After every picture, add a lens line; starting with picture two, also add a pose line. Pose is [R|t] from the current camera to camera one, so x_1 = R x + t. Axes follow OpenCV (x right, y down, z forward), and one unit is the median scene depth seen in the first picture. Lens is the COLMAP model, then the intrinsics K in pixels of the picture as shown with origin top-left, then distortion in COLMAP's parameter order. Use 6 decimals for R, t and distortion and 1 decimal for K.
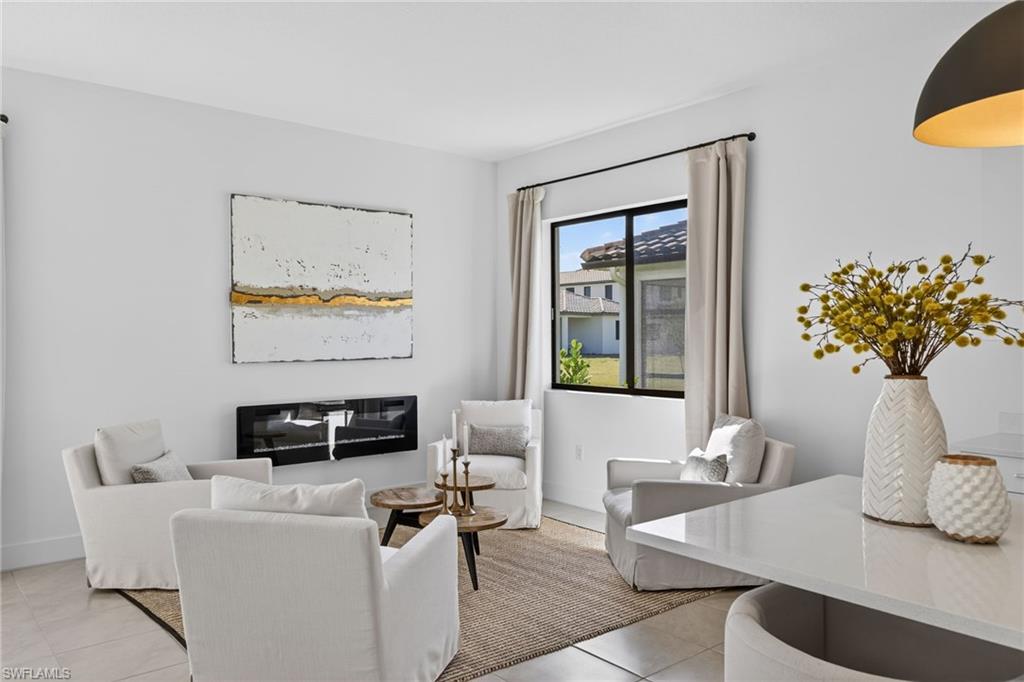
lens RADIAL K [[692.0, 0, 512.0], [0, 692.0, 341.0], [0, 0, 1]] dist [0.000429, 0.002221]
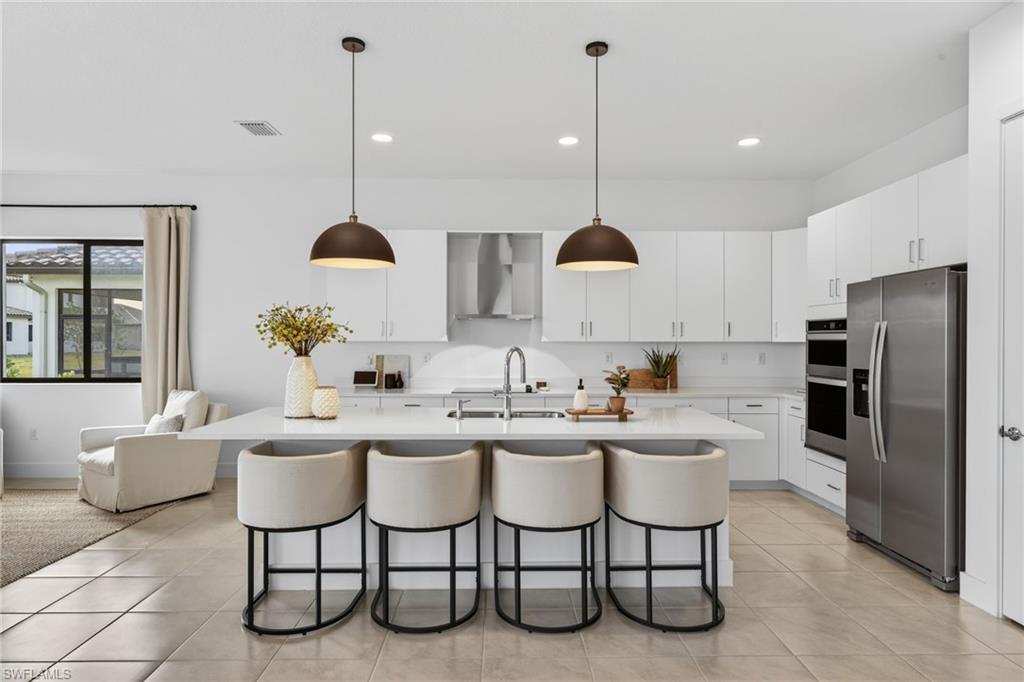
lens RADIAL K [[454.1, 0, 488.8], [0, 454.1, 337.3], [0, 0, 1]] dist [0.000238, 0.000140]
pose [[0.584271, 0.008129, 0.811518, -0.307027], [0.000230, 0.999948, -0.010181, 0.003674], [-0.811558, 0.006135, 0.584239, -0.406511]]
